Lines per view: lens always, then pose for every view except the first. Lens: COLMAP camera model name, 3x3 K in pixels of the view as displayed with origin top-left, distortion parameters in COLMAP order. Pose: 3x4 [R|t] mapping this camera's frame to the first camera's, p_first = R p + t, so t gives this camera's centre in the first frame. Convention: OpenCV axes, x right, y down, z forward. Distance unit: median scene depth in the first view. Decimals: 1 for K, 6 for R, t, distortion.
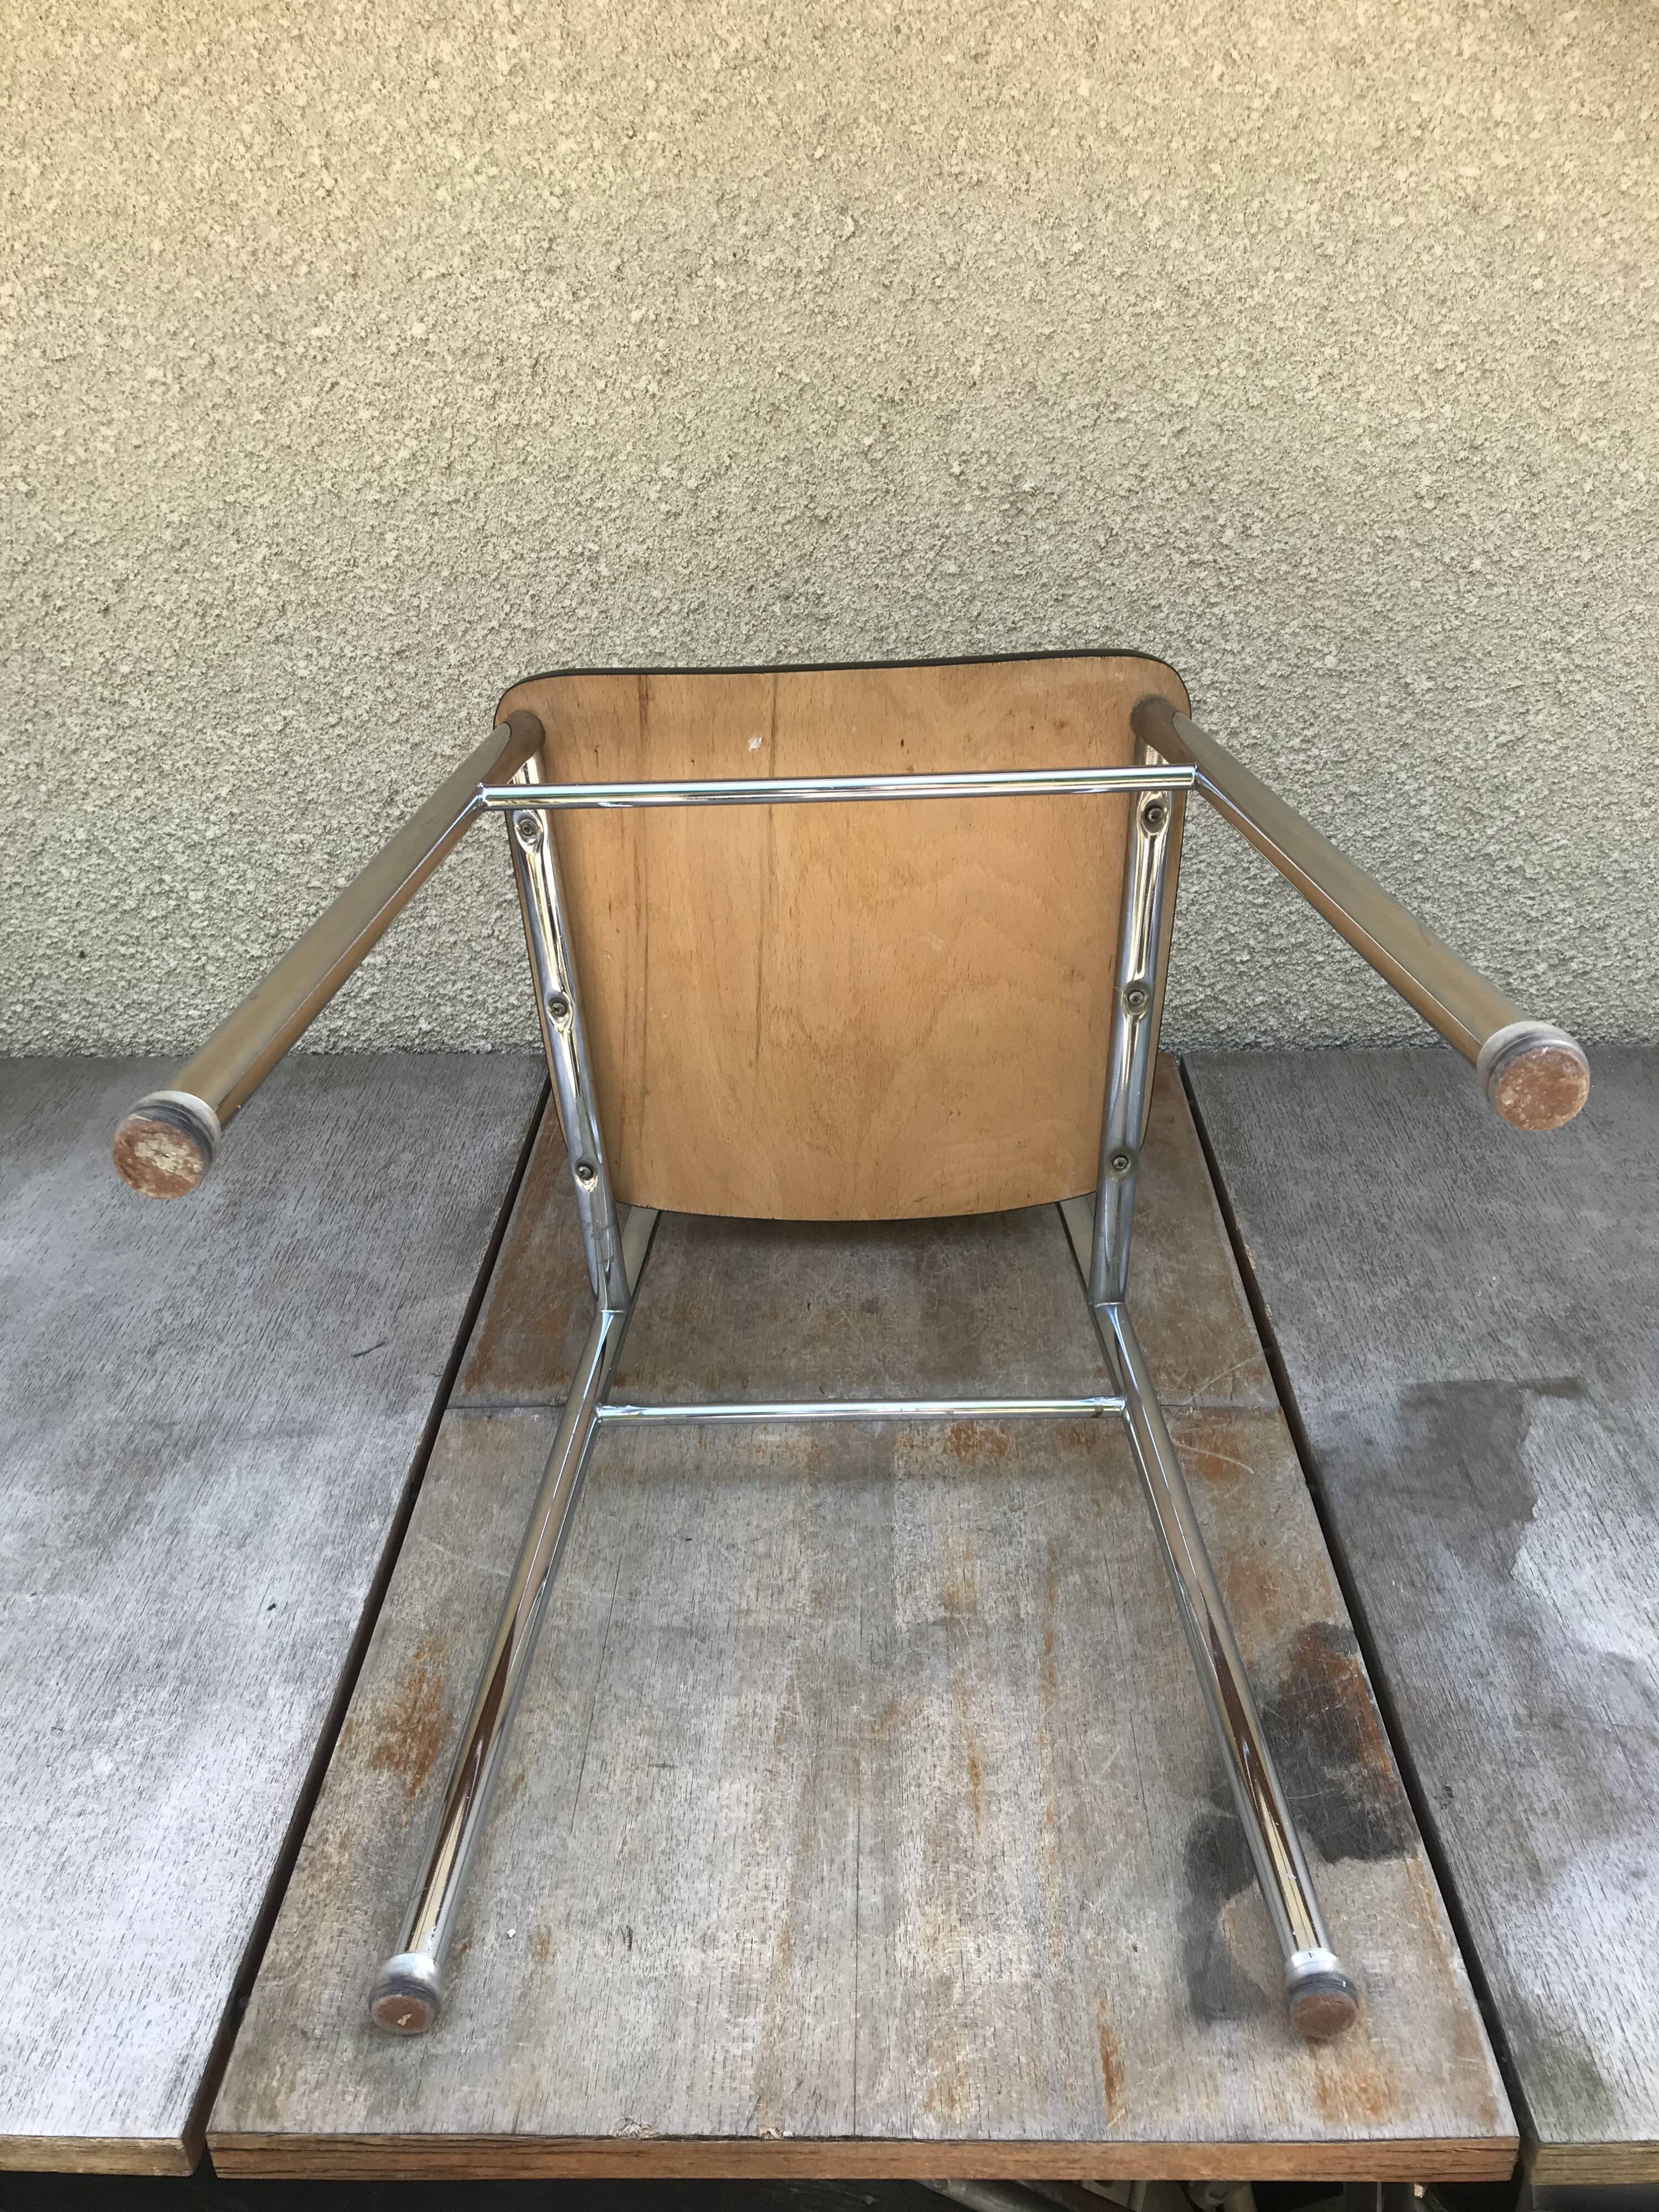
lens RADIAL K [[1821.5, 0, 839.5], [0, 1821.5, 1103.8], [0, 0, 1]] dist [-0.009095, 0.020763]
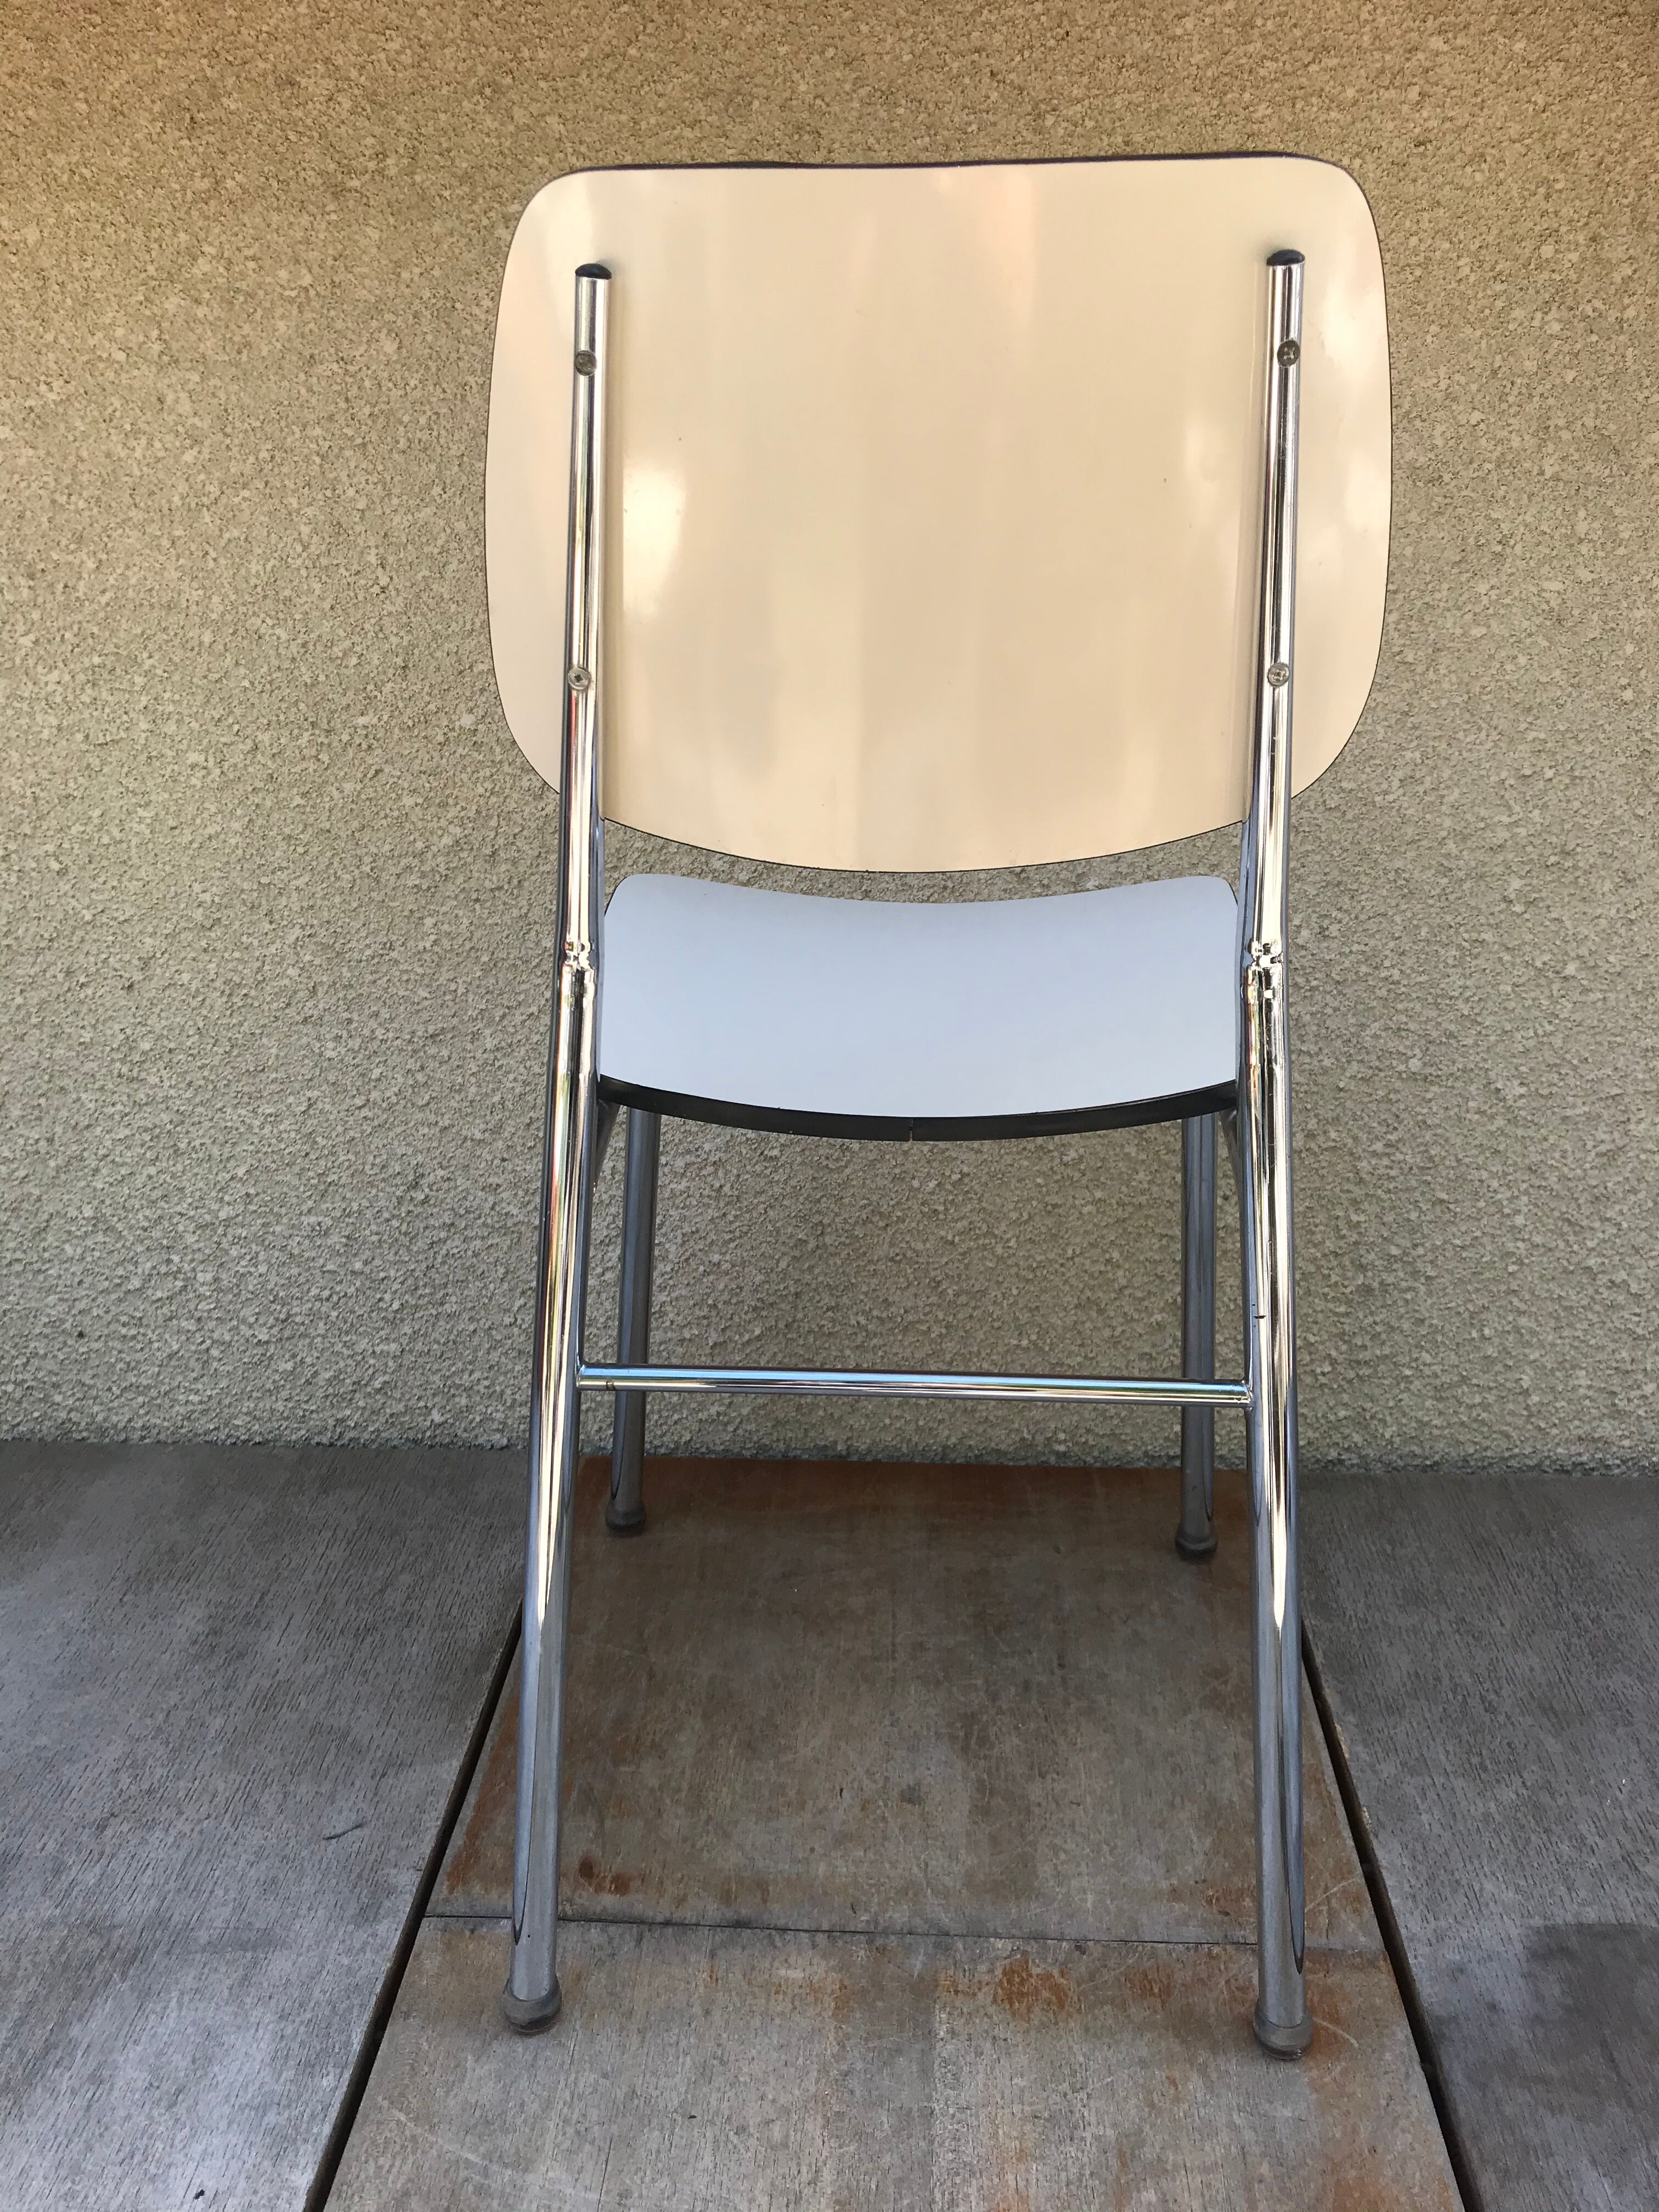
lens RADIAL K [[1835.7, 0, 835.3], [0, 1835.7, 1101.8], [0, 0, 1]] dist [-0.001414, 0.013907]
pose [[0.999315, 0.021480, -0.030120, -0.000218], [-0.025744, 0.988470, -0.149209, -0.083797], [0.026568, 0.149882, 0.988347, 0.065147]]
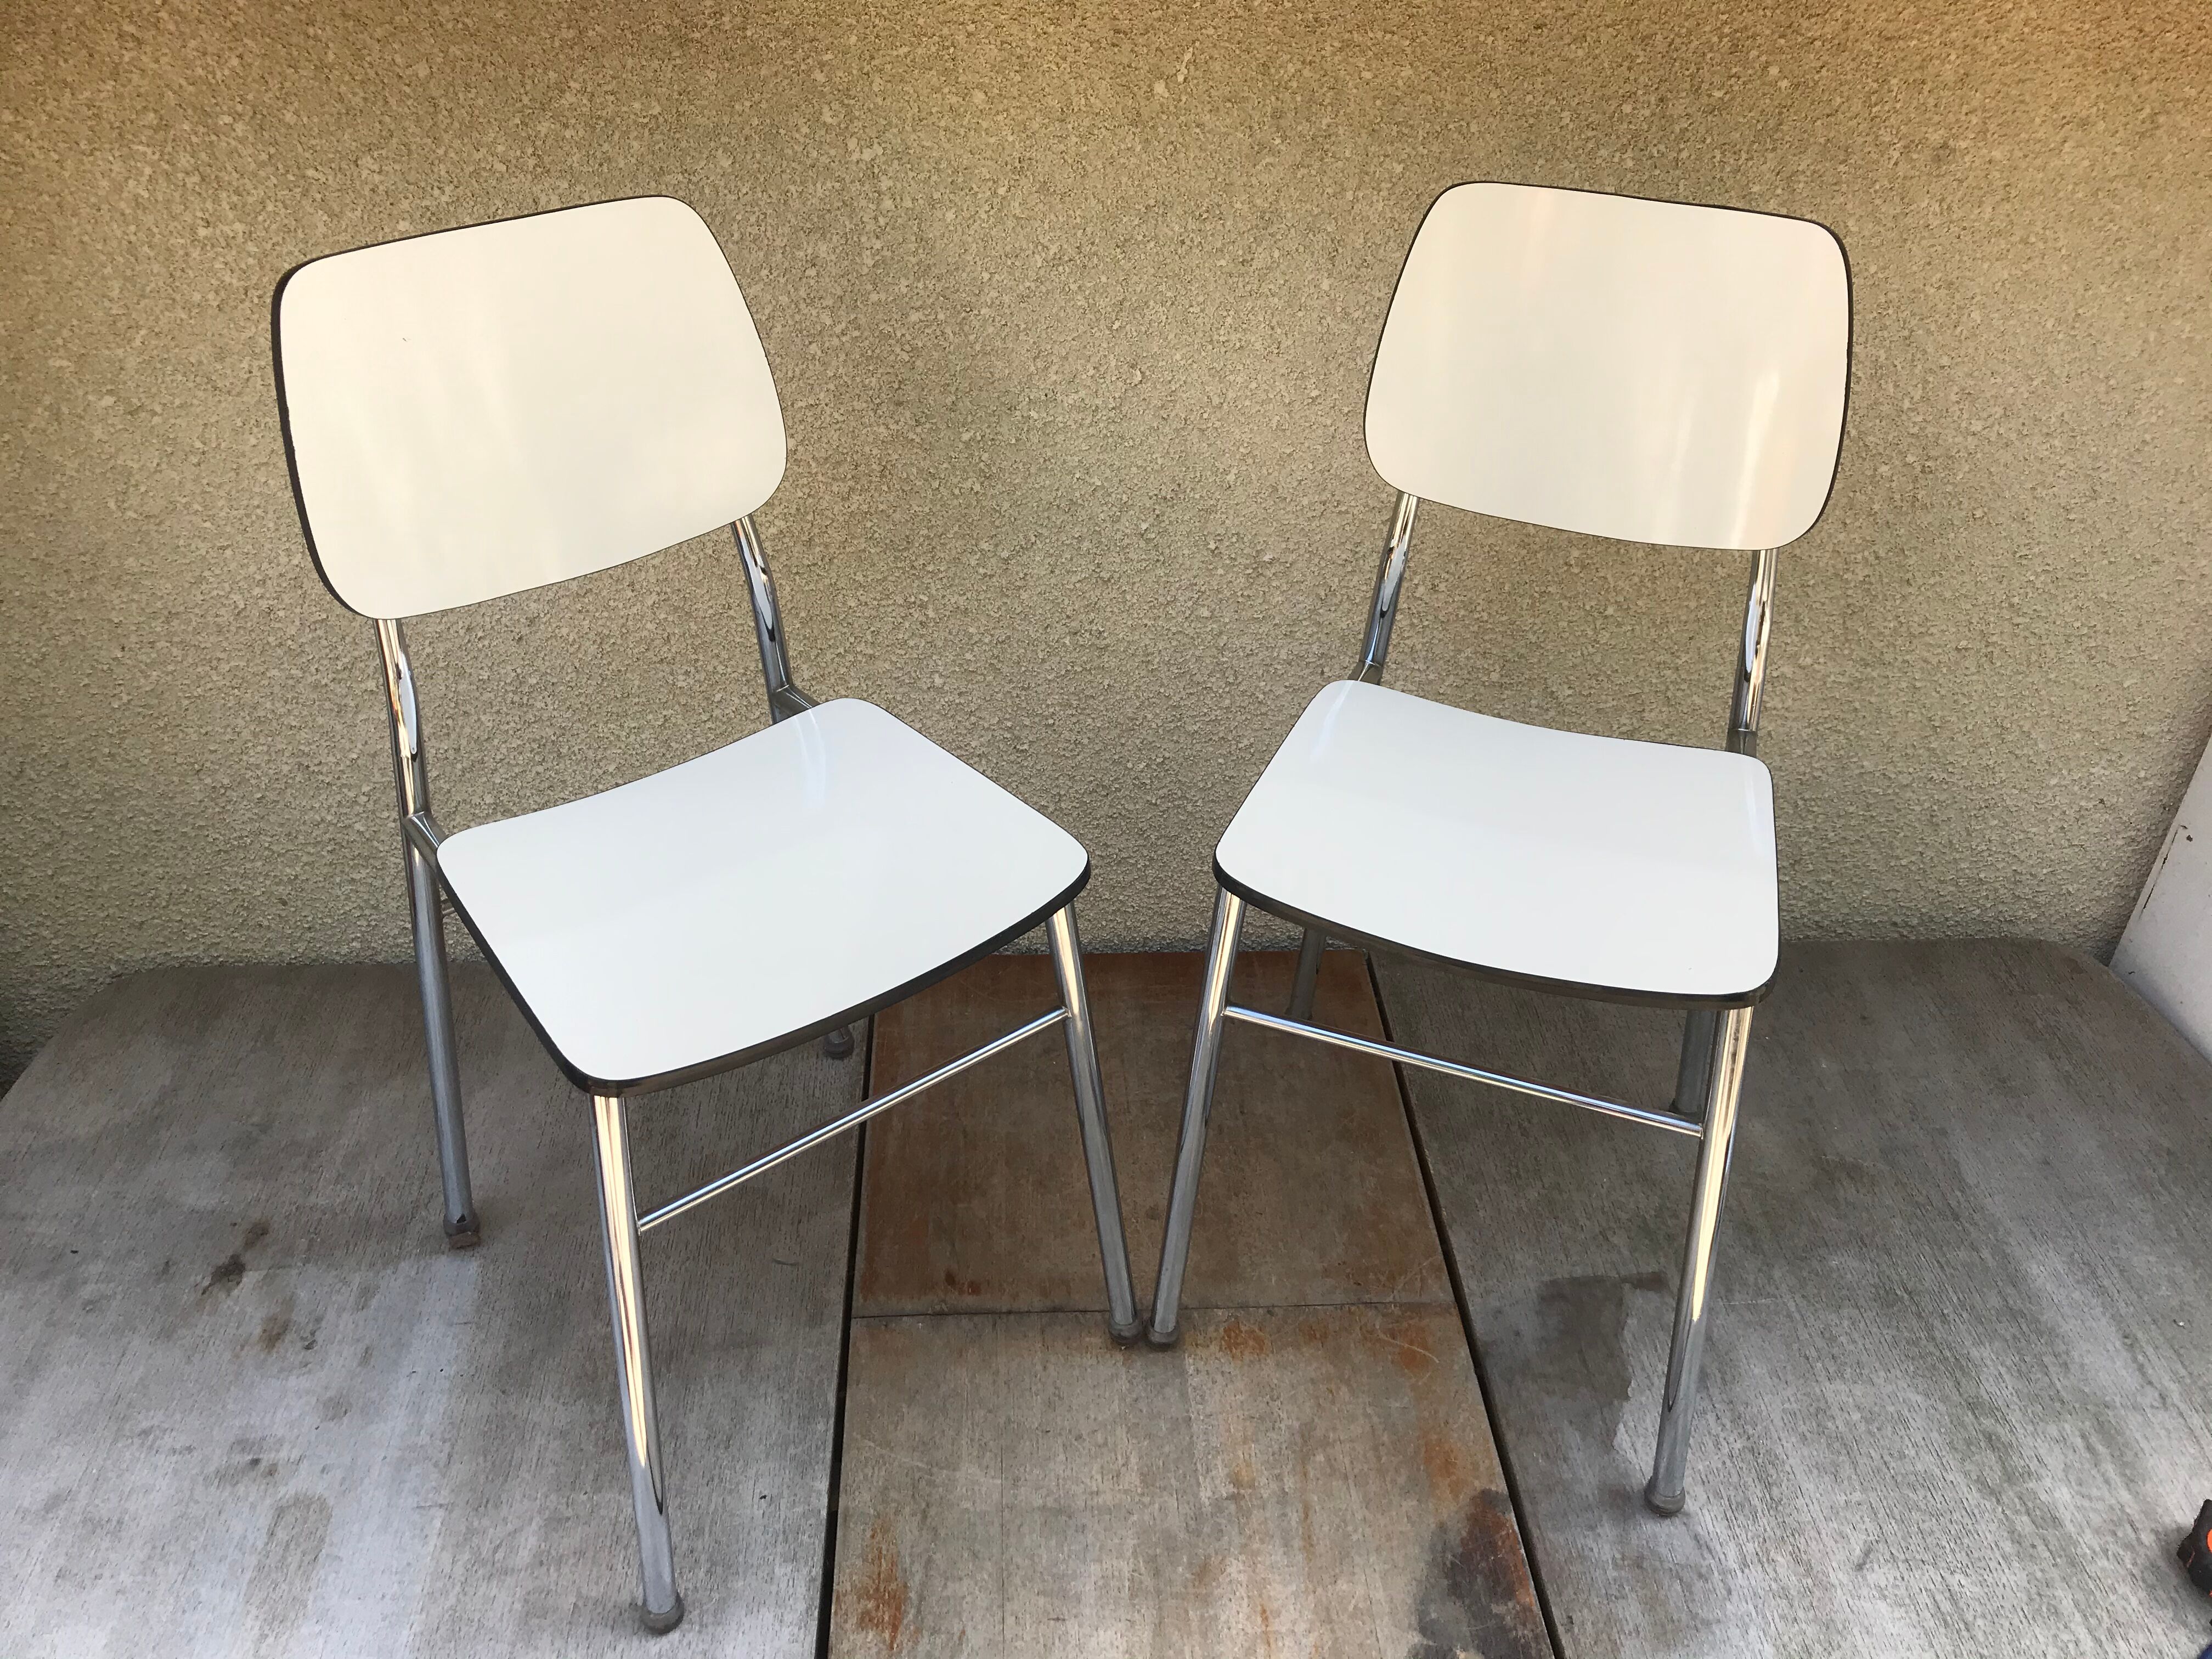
lens RADIAL K [[1792.3, 0, 1110.1], [0, 1792.3, 824.0], [0, 0, 1]] dist [0.051661, -0.155245]
pose [[0.996201, -0.006367, 0.086856, -0.124586], [-0.003823, 0.993166, 0.116649, -0.319632], [-0.087005, -0.116538, 0.989368, -0.271024]]
